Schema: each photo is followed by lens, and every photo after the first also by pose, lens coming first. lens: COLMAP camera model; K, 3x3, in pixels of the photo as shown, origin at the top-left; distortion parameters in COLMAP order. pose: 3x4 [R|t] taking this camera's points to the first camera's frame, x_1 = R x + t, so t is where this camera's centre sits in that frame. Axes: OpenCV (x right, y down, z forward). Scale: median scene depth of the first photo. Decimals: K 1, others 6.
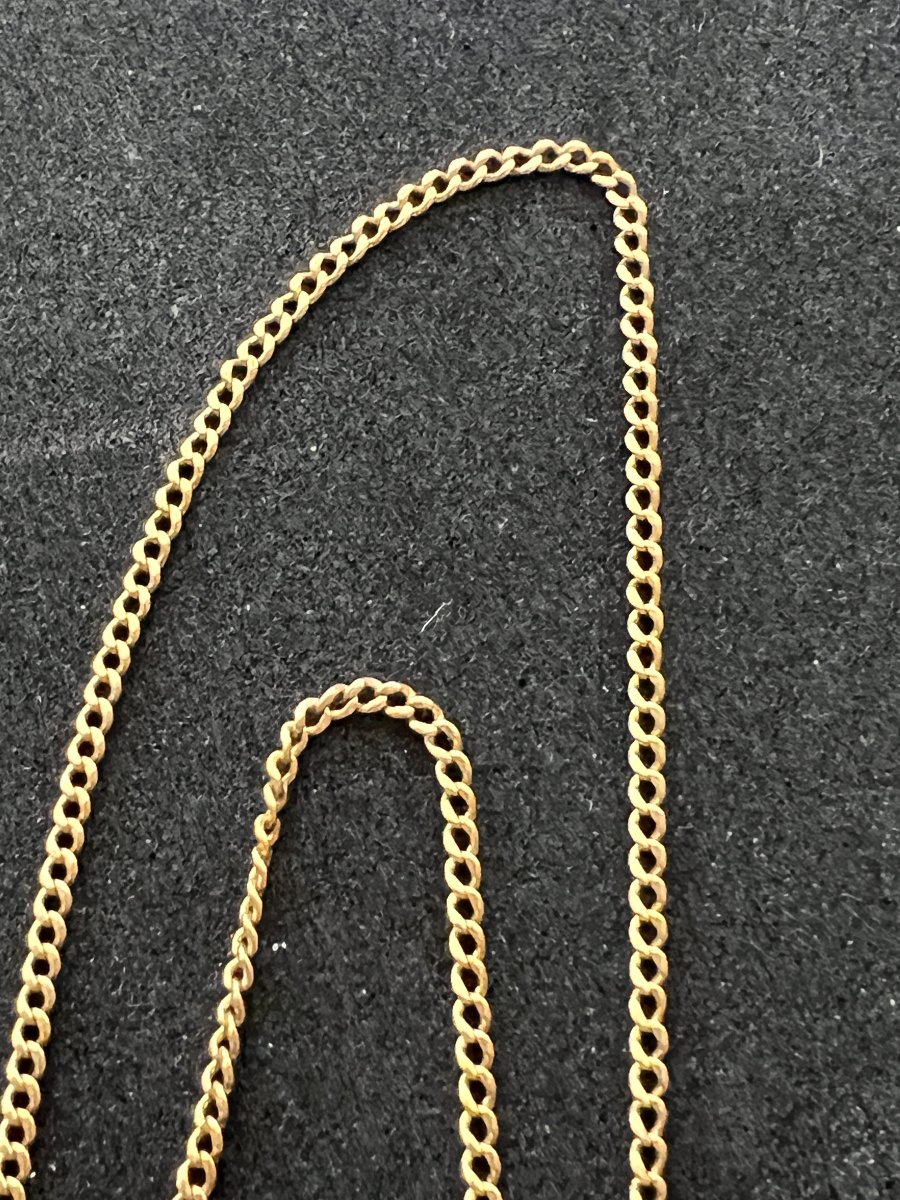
lens RADIAL K [[1679.0, 0, 425.2], [0, 1679.0, 576.0], [0, 0, 1]] dist [-0.002924, 0.000000]
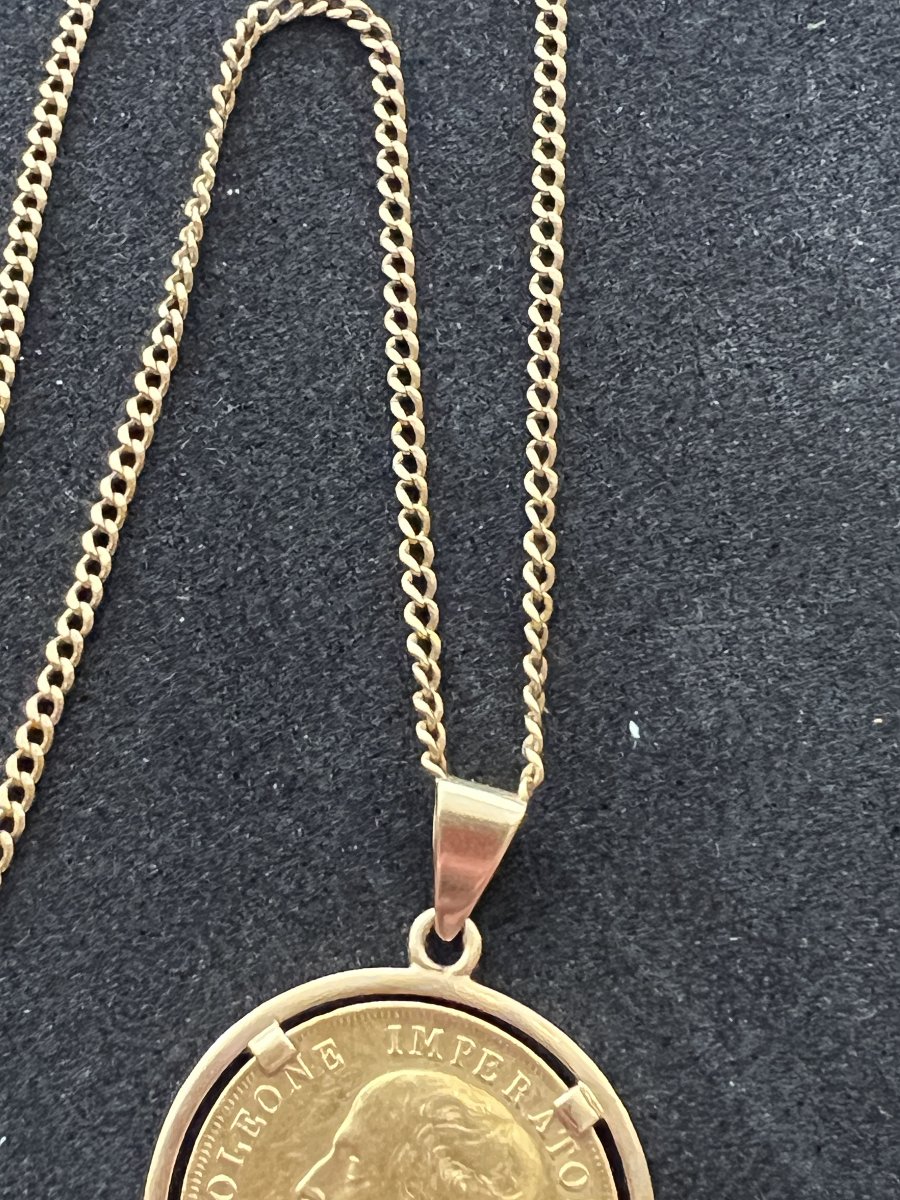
lens RADIAL K [[1679.0, 0, 399.7], [0, 1679.0, 562.1], [0, 0, 1]] dist [-0.002924, 0.000000]
pose [[0.999960, 0.008982, 0.000511, 0.030317], [-0.008981, 0.999958, -0.001619, 0.473369], [-0.000526, 0.001615, 0.999999, -0.167235]]
